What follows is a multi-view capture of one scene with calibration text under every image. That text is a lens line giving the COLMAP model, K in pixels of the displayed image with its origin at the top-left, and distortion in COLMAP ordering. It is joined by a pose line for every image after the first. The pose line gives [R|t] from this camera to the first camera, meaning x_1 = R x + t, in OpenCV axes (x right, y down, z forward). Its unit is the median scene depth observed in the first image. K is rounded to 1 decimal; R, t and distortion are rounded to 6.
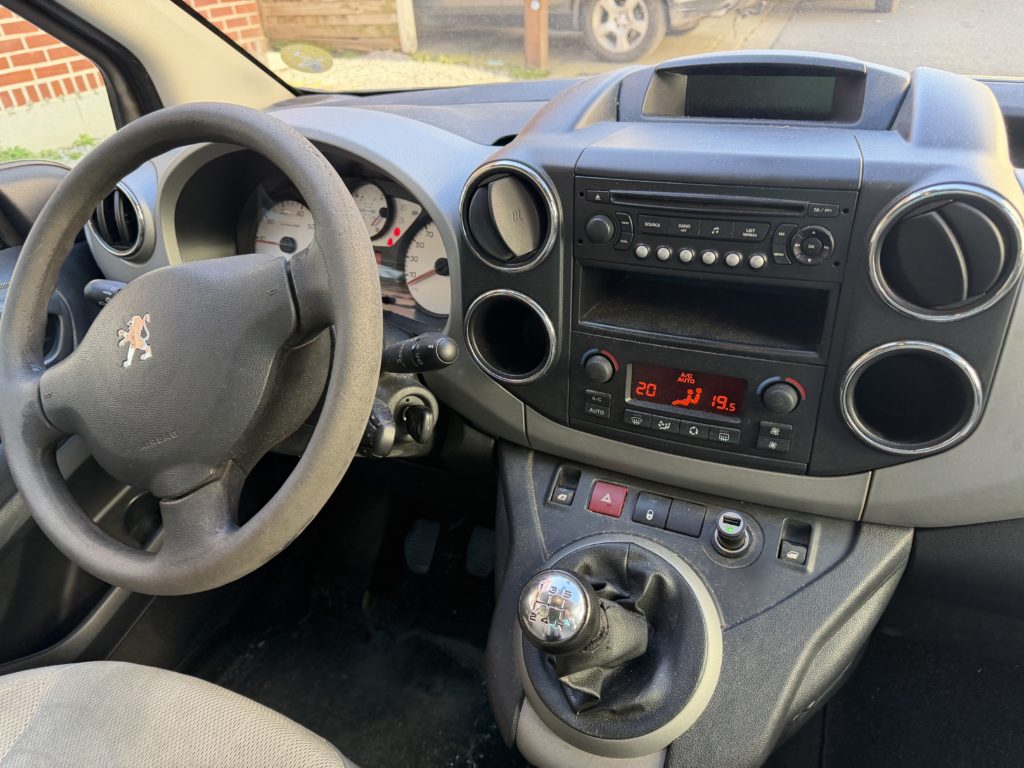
lens RADIAL K [[744.0, 0, 514.7], [0, 744.0, 385.3], [0, 0, 1]] dist [0.011357, -0.014328]
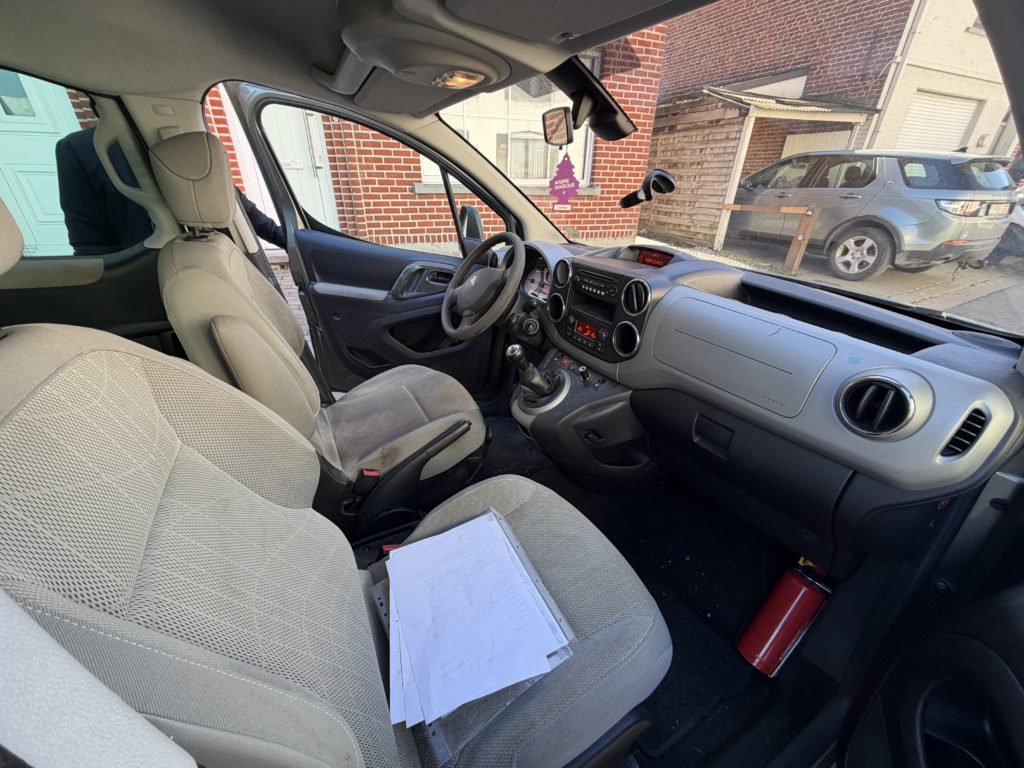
lens RADIAL K [[412.6, 0, 509.7], [0, 412.6, 388.6], [0, 0, 1]] dist [0.000205, -0.000076]
pose [[0.793810, 0.347479, -0.499124, 0.530440], [-0.382181, 0.923423, 0.035044, 0.173938], [0.473079, 0.162937, 0.865822, -0.428108]]
